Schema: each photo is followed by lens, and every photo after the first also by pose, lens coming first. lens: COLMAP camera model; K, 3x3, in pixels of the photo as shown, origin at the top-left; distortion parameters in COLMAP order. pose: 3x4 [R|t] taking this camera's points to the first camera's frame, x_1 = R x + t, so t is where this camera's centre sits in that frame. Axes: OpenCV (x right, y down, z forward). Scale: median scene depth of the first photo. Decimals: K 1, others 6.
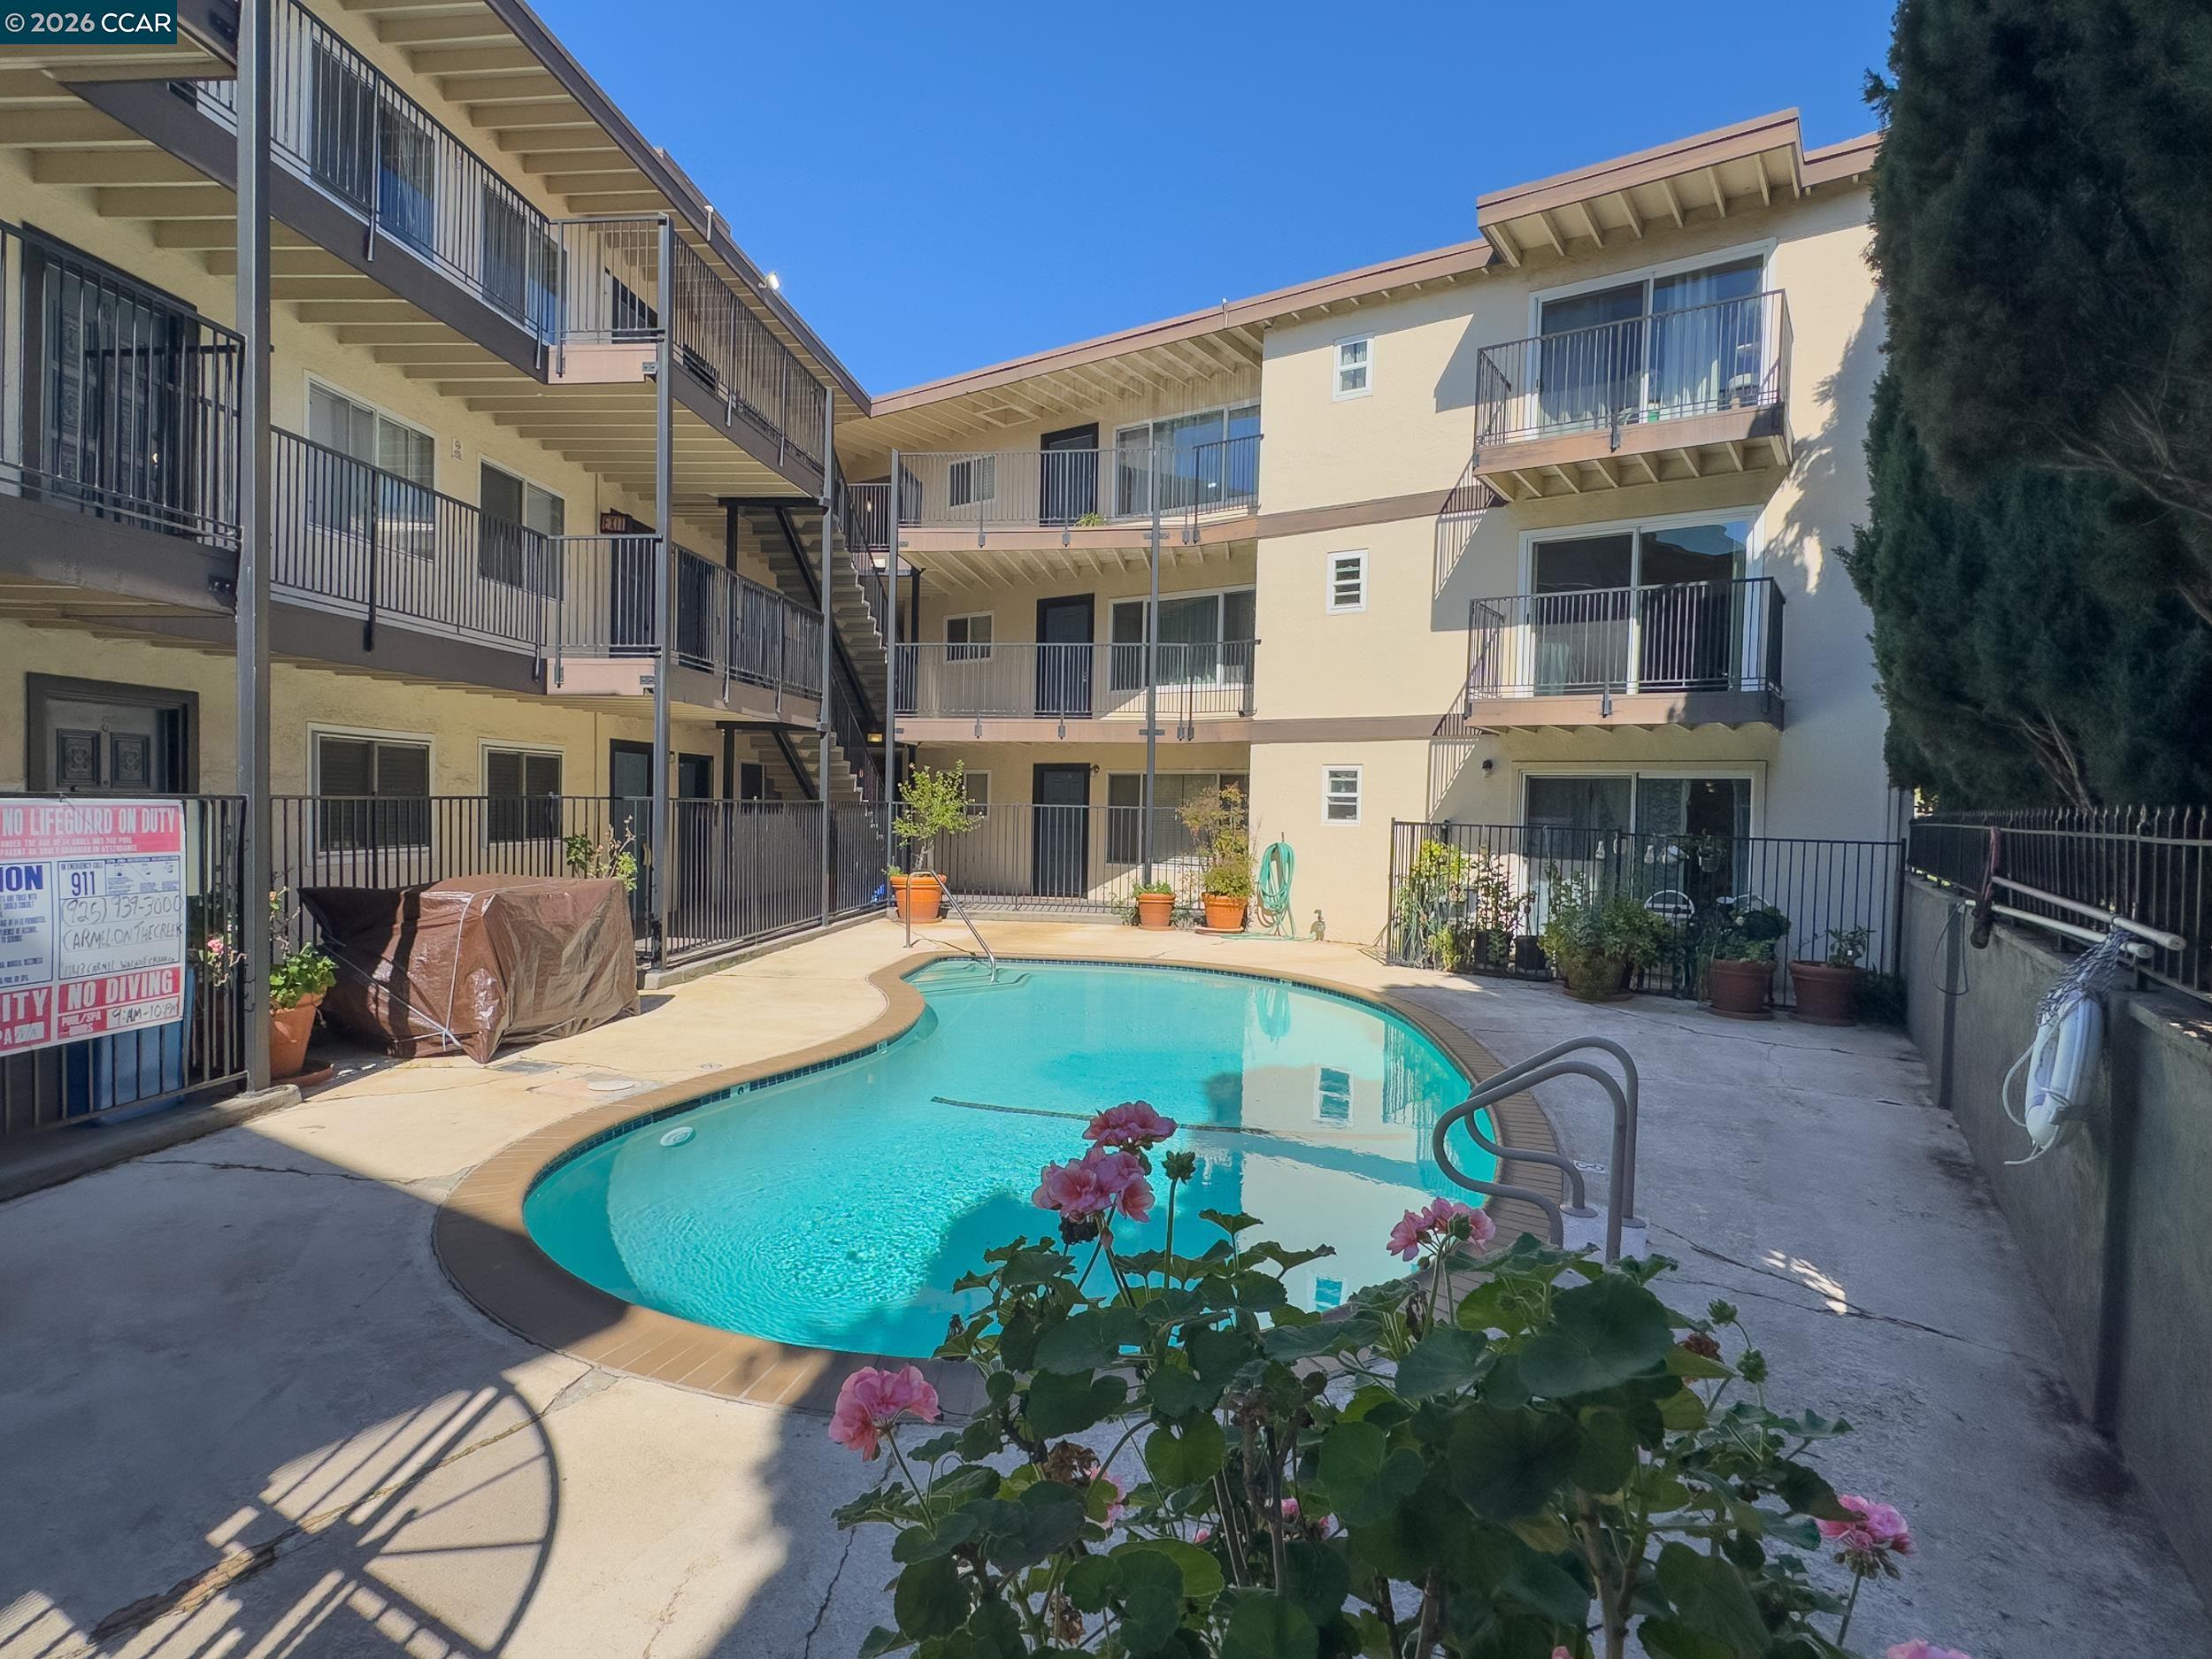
lens RADIAL K [[1154.0, 0, 1105.7], [0, 1154.0, 828.5], [0, 0, 1]] dist [-0.001645, -0.000190]
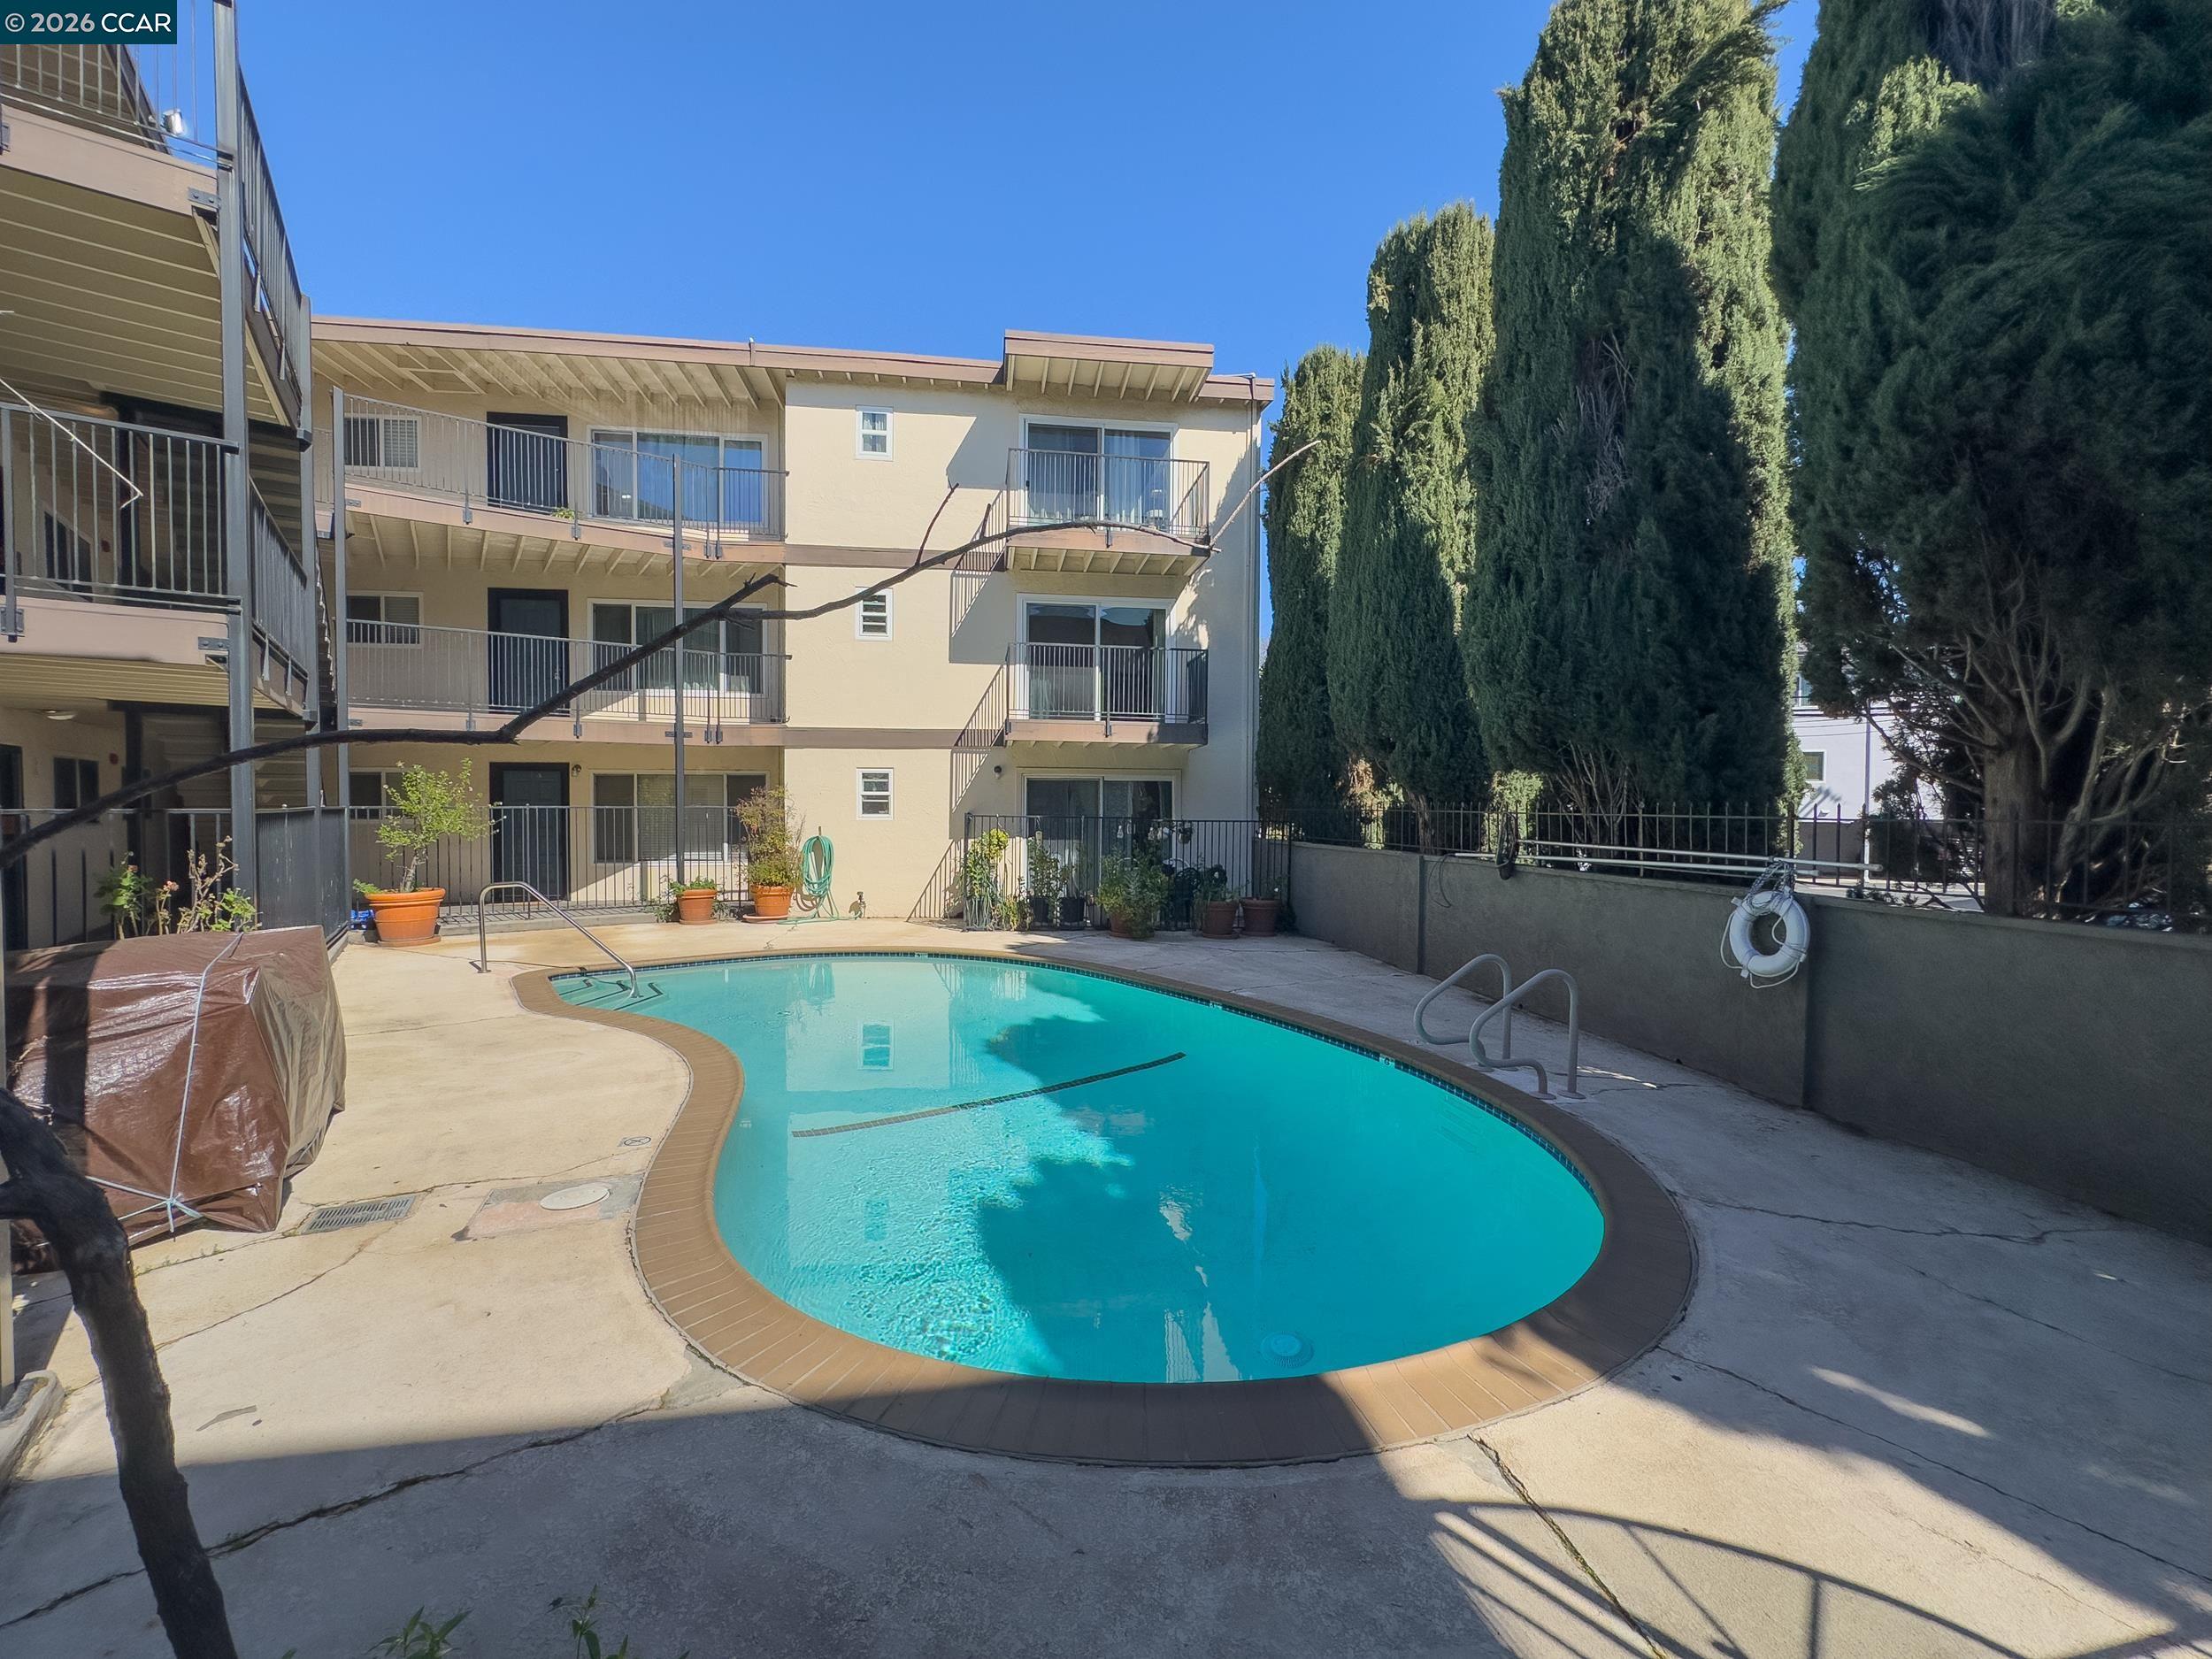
lens RADIAL K [[911.5, 0, 1107.1], [0, 911.5, 824.5], [0, 0, 1]] dist [-0.002352, -0.000243]
pose [[0.734654, -0.032824, 0.677647, -0.257470], [0.025508, 0.999459, 0.020757, -0.010617], [-0.677962, 0.002036, 0.735094, 0.149303]]
